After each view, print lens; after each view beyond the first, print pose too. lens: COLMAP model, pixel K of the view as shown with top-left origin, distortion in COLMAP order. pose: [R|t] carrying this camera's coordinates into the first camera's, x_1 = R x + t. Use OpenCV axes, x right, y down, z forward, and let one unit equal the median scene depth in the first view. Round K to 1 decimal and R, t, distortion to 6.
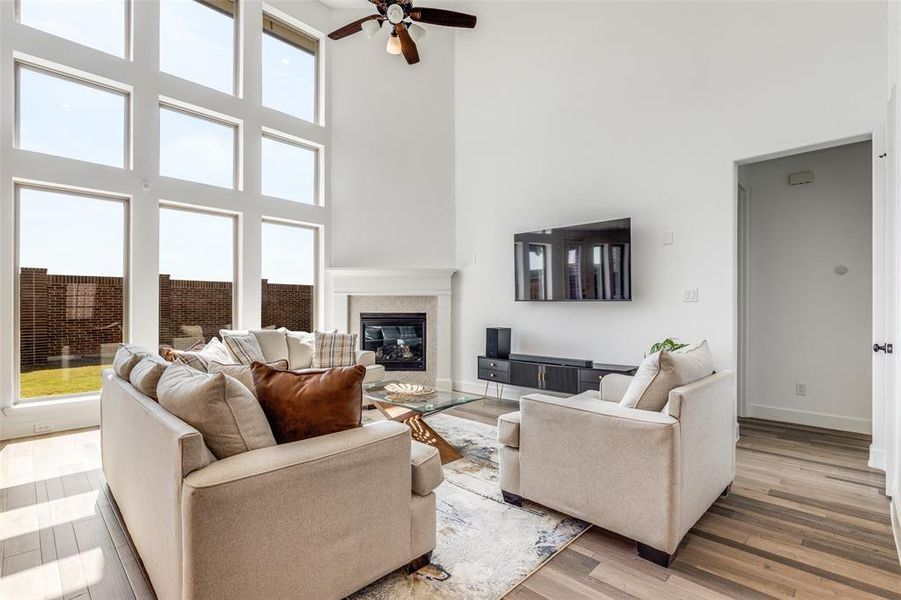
lens RADIAL K [[416.3, 0, 453.0], [0, 416.3, 305.8], [0, 0, 1]] dist [0.000218, 0.000065]
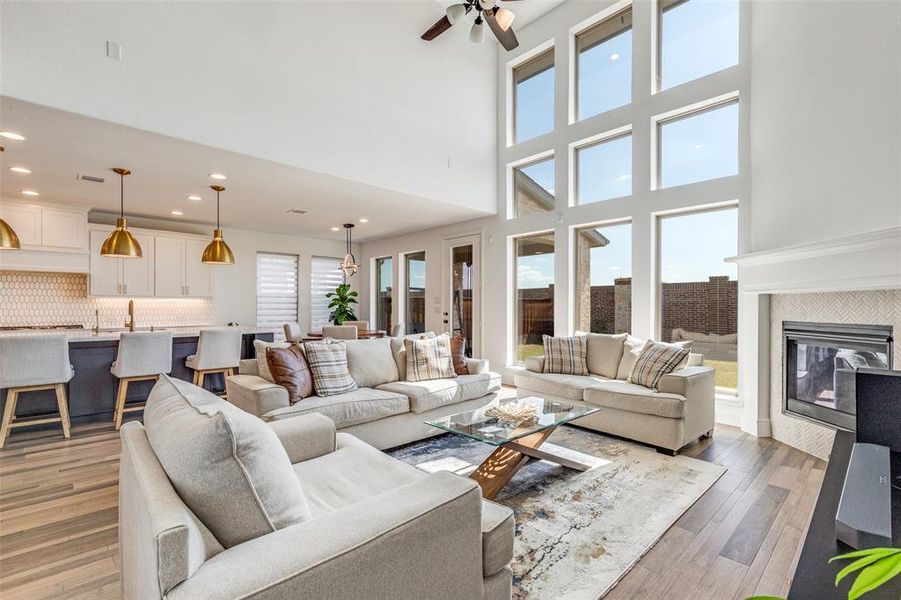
lens RADIAL K [[406.2, 0, 451.4], [0, 406.2, 305.7], [0, 0, 1]] dist [0.007240, 0.000654]
pose [[-0.057014, -0.003765, -0.998366, 0.437891], [0.005941, 0.999974, -0.004111, -0.007021], [0.998356, -0.006166, -0.056990, 0.553965]]
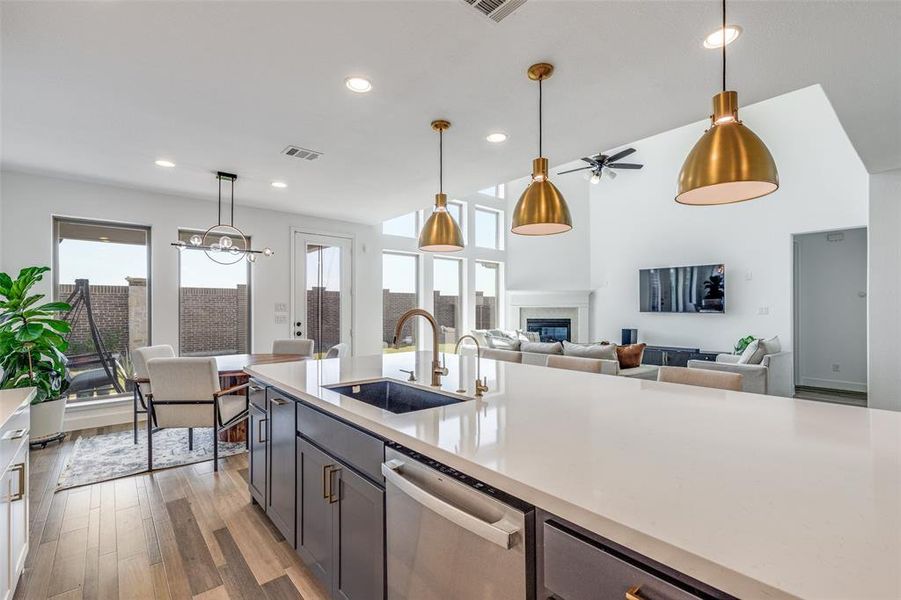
lens RADIAL K [[406.2, 0, 449.9], [0, 406.2, 307.5], [0, 0, 1]] dist [0.007240, 0.000654]
pose [[0.995130, -0.002848, -0.098529, -0.373707], [0.003118, 0.999992, 0.002585, -0.030678], [0.098521, -0.002879, 0.995131, -0.542900]]
